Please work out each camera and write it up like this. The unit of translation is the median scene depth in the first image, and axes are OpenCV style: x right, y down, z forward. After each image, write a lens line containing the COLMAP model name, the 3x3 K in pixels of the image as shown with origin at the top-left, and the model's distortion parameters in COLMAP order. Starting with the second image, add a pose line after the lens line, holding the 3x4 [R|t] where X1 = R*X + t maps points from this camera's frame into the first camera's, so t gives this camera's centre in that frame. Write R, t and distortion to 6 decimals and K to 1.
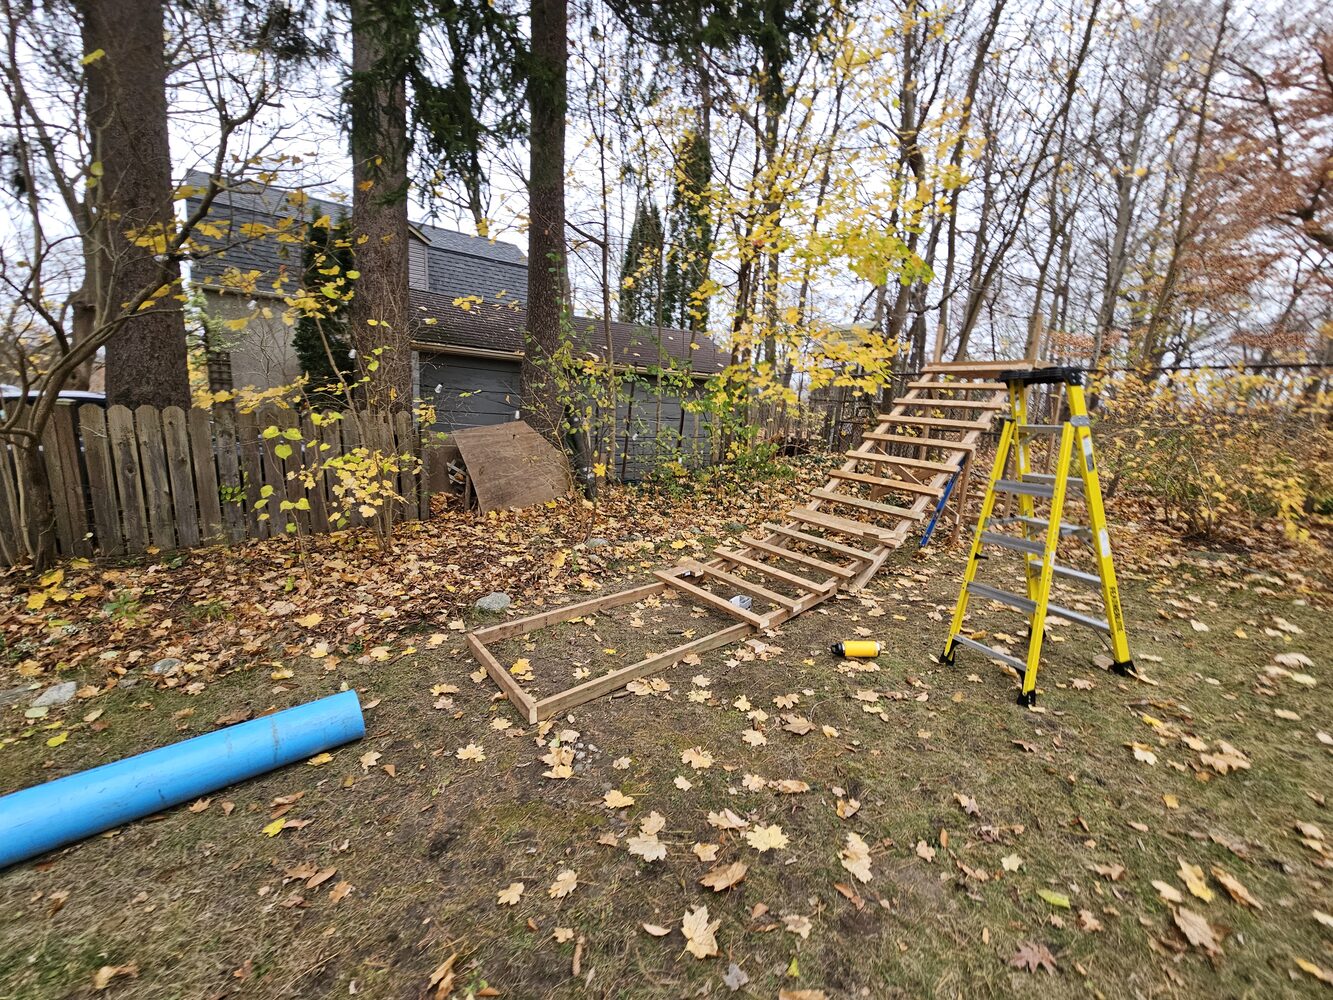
lens RADIAL K [[542.4, 0, 670.3], [0, 542.4, 502.1], [0, 0, 1]] dist [0.001785, 0.000241]
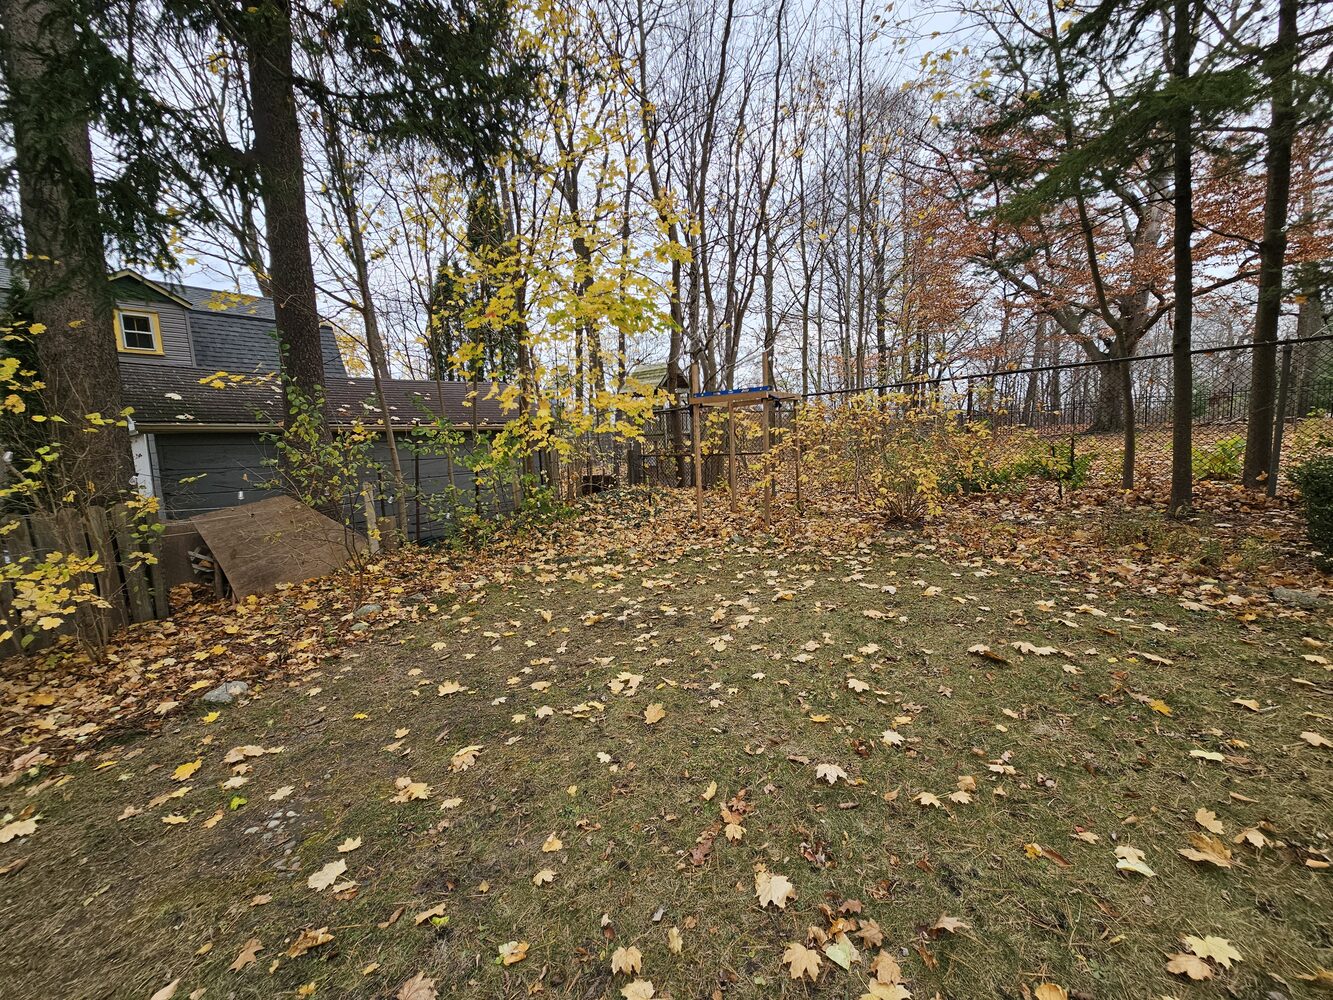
lens RADIAL K [[542.4, 0, 659.3], [0, 542.4, 500.8], [0, 0, 1]] dist [0.001785, 0.000241]
pose [[0.958610, -0.127061, 0.254798, 0.195373], [0.144914, 0.988051, -0.052486, 0.009597], [-0.245084, 0.087237, 0.965569, -0.136967]]
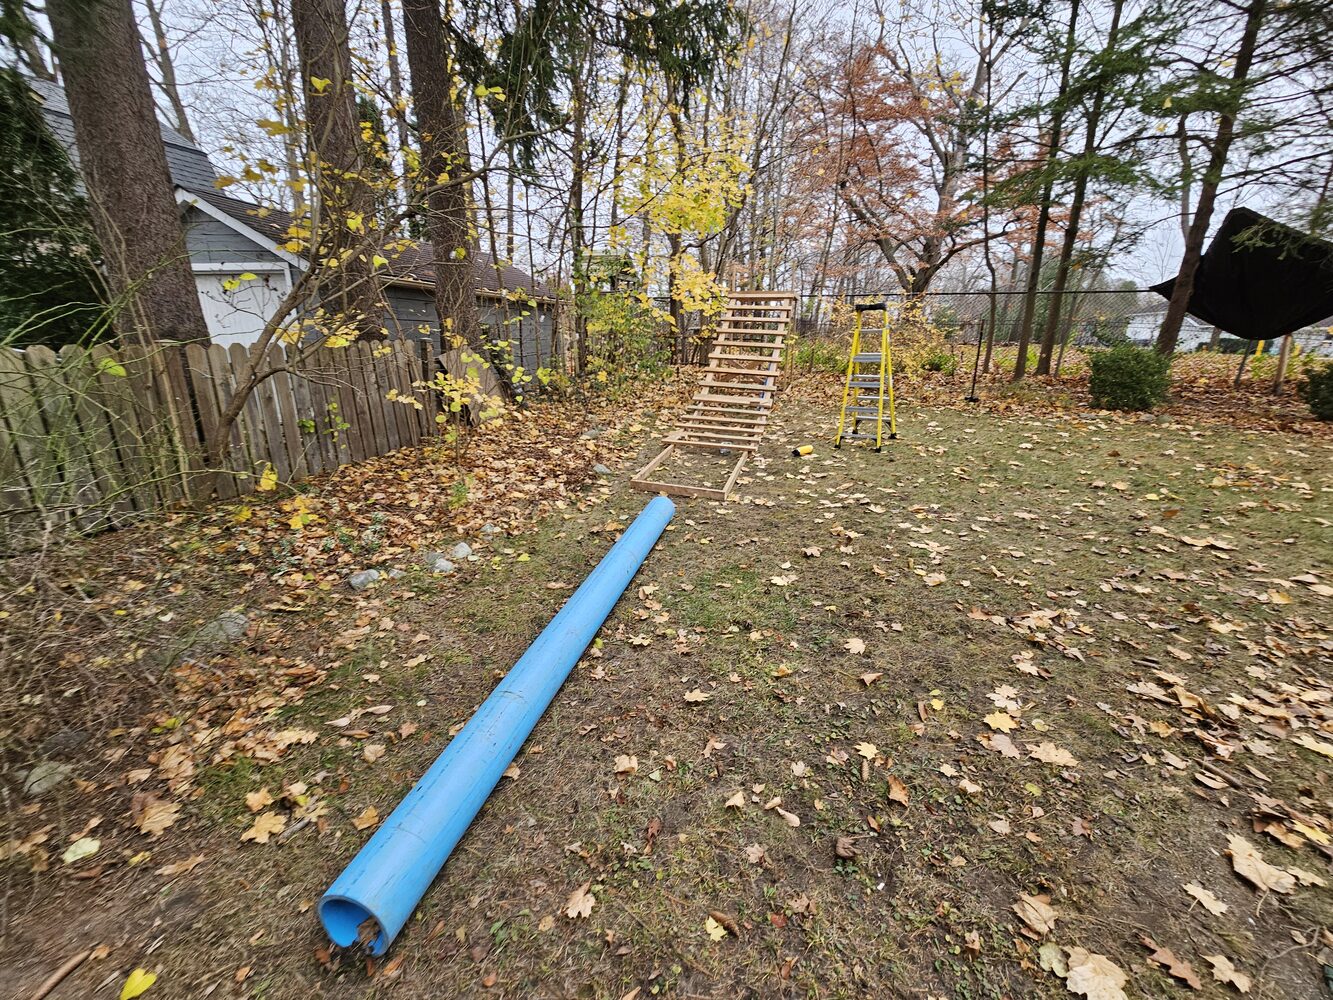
lens RADIAL K [[542.4, 0, 674.9], [0, 542.4, 498.7], [0, 0, 1]] dist [0.001785, 0.000241]
pose [[0.818482, -0.203215, 0.537392, -0.873004], [0.125667, 0.976030, 0.177688, 0.023246], [-0.560620, -0.077902, 0.824401, -0.298166]]
